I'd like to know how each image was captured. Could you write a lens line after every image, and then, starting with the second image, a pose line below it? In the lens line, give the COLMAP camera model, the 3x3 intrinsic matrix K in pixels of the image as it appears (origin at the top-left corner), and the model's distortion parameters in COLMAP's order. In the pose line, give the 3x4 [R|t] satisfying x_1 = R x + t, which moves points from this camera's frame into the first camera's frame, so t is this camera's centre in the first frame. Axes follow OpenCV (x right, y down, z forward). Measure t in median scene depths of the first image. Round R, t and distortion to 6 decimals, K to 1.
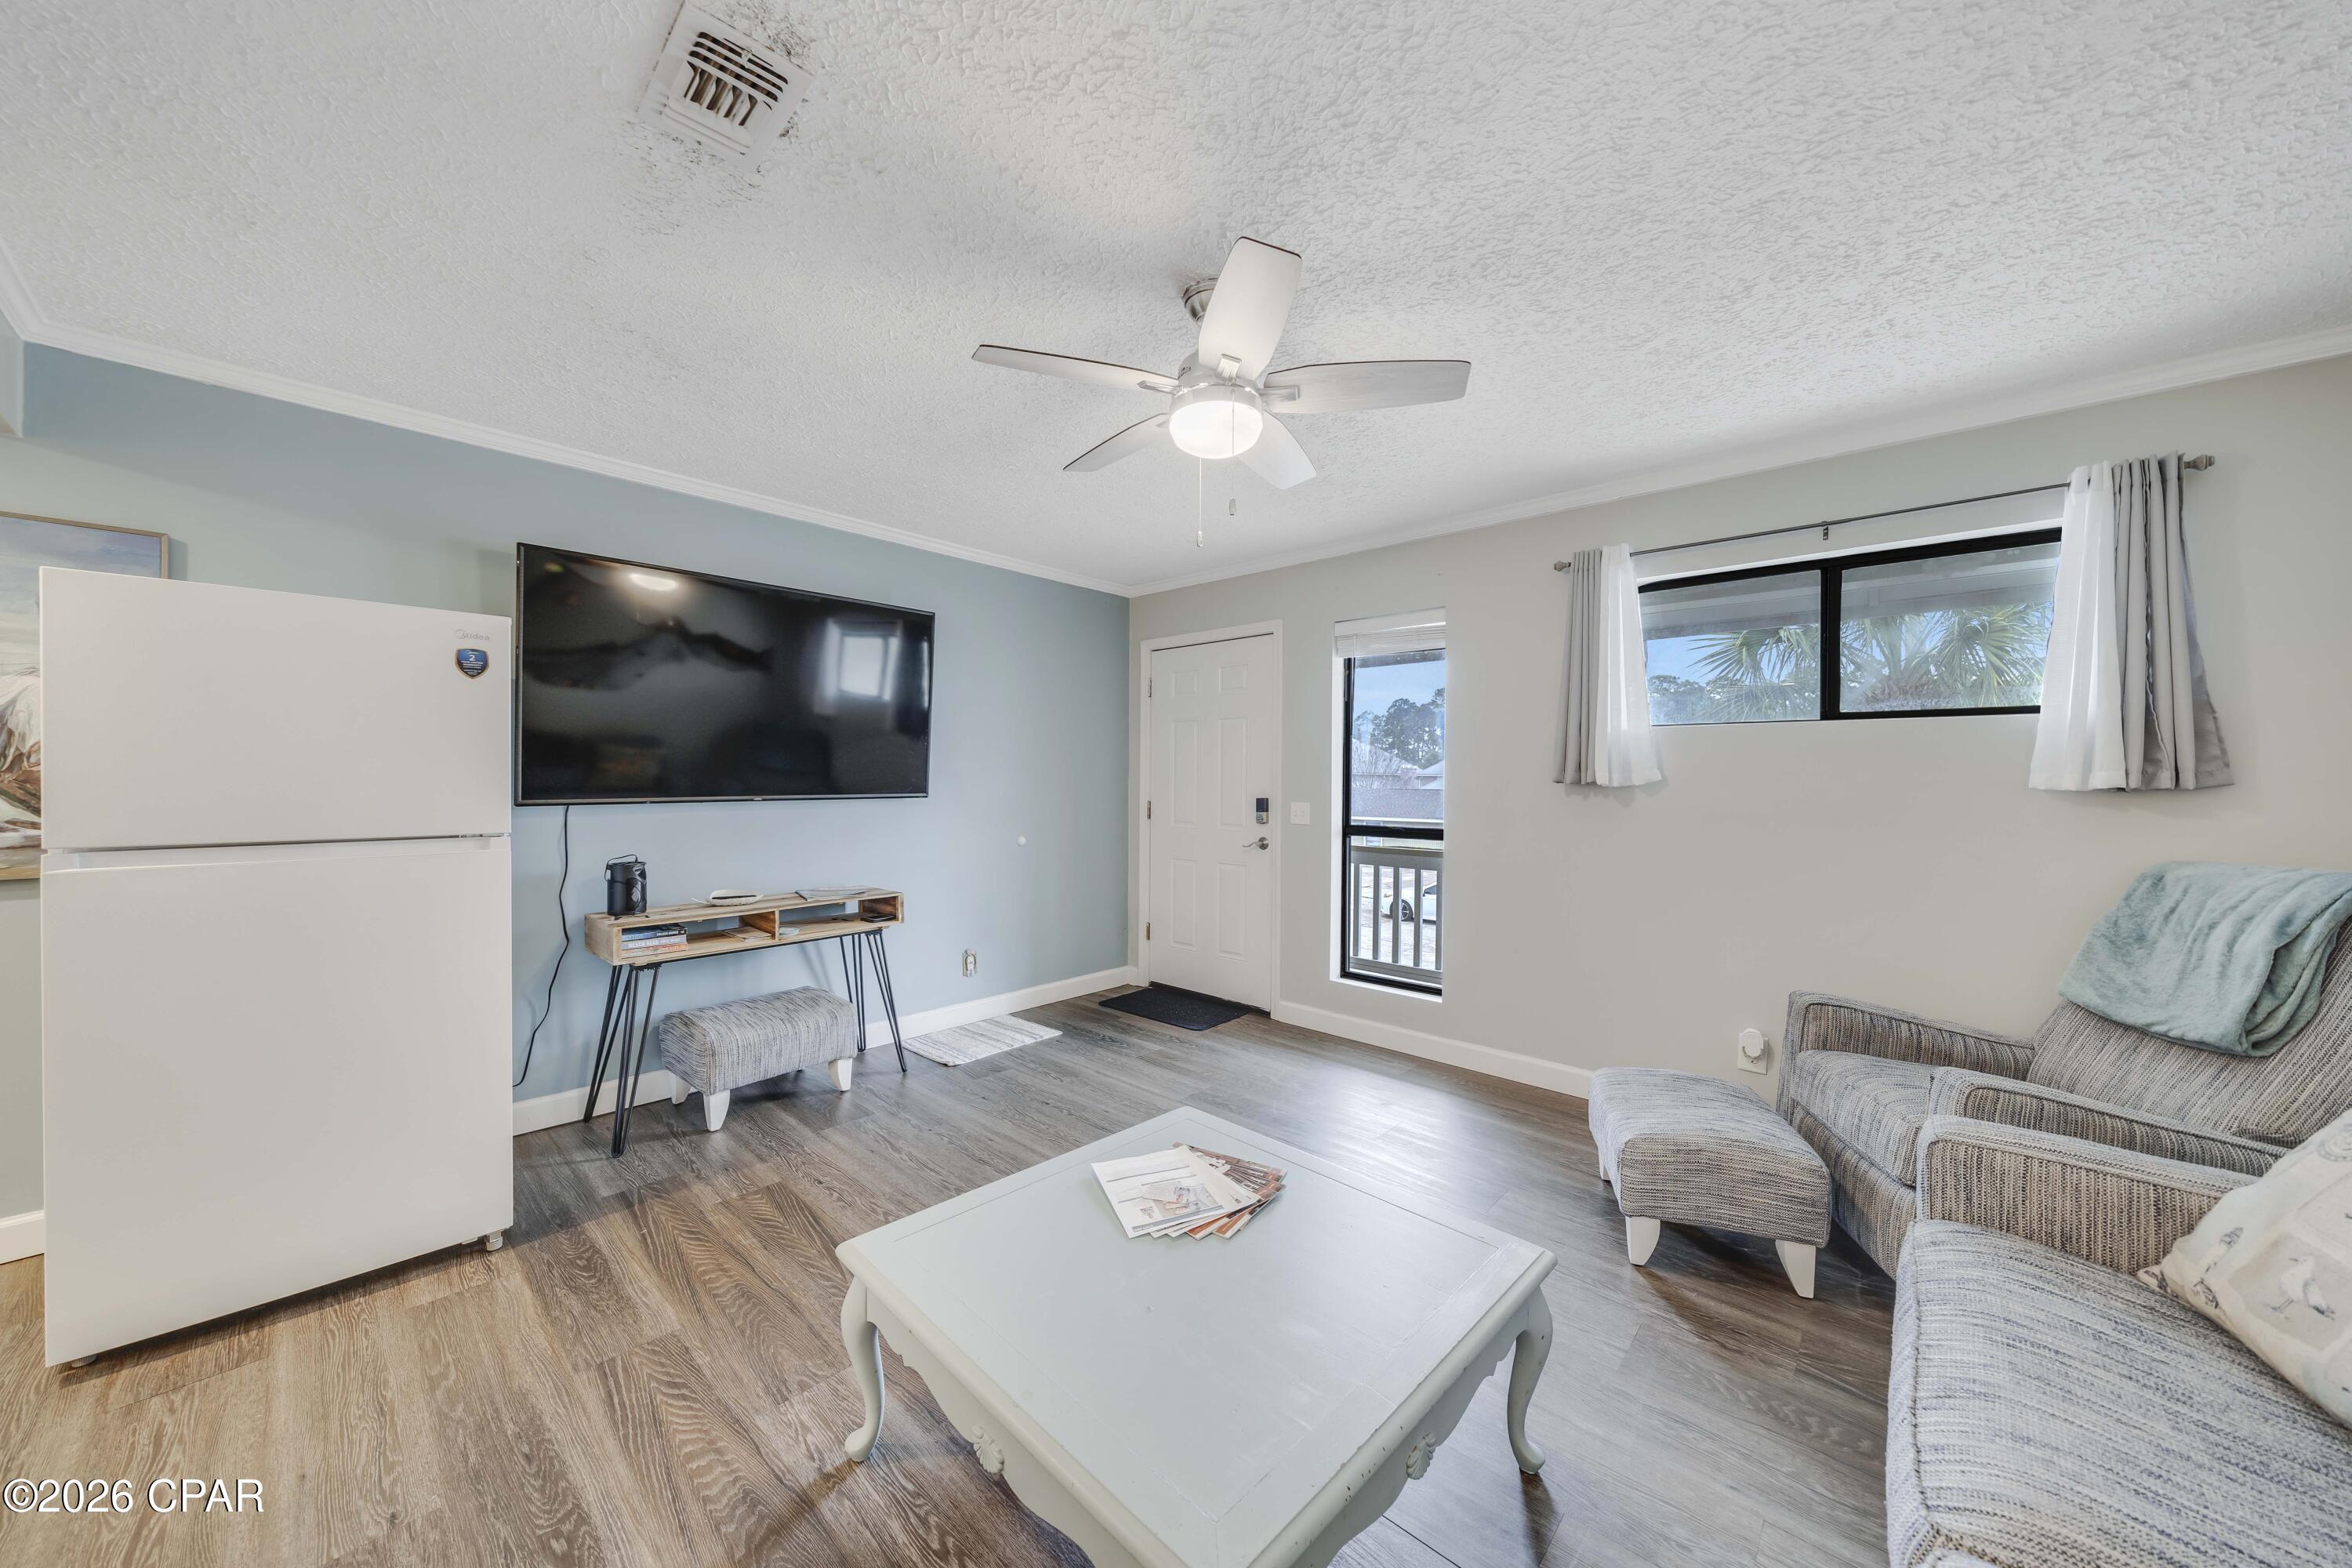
lens RADIAL K [[809.5, 0, 1168.4], [0, 809.5, 781.7], [0, 0, 1]] dist [-0.004614, -0.000029]
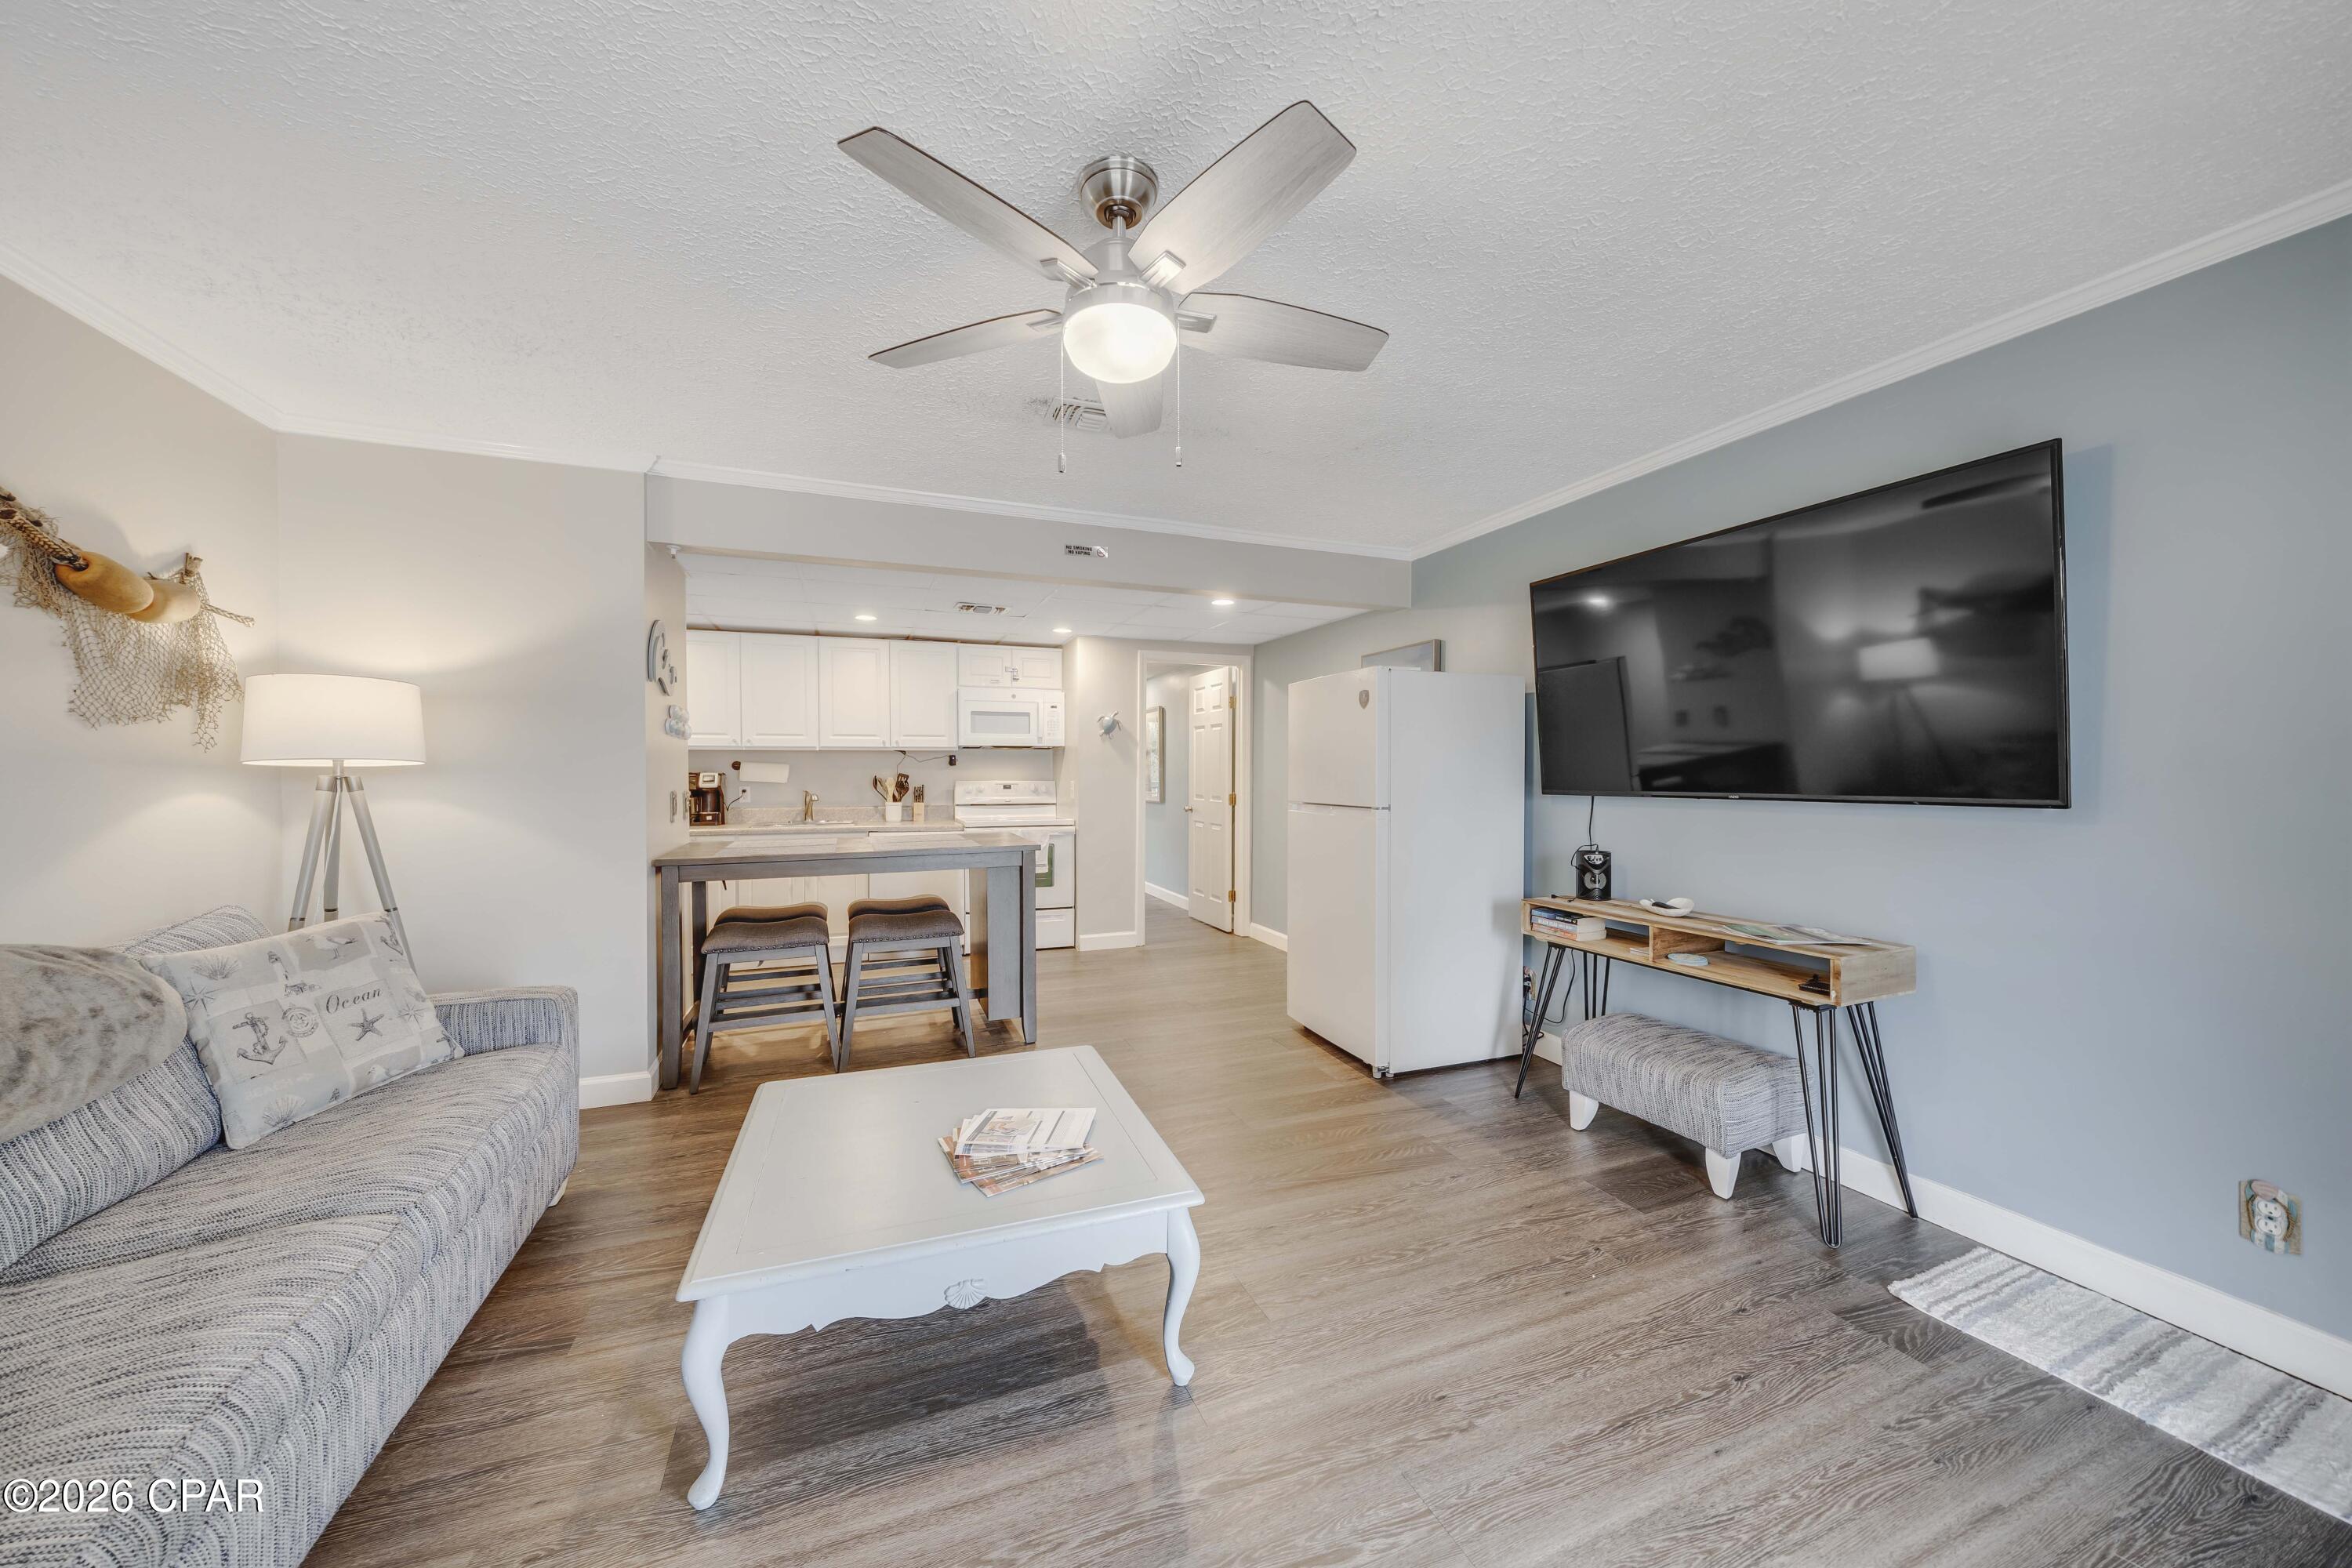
lens RADIAL K [[809.5, 0, 1165.4], [0, 809.5, 766.5], [0, 0, 1]] dist [-0.004614, -0.000029]
pose [[-0.436908, -0.009907, -0.899452, 0.614679], [-0.005300, 0.999950, -0.008439, -0.000077], [0.899491, 0.001080, -0.436939, 1.096277]]
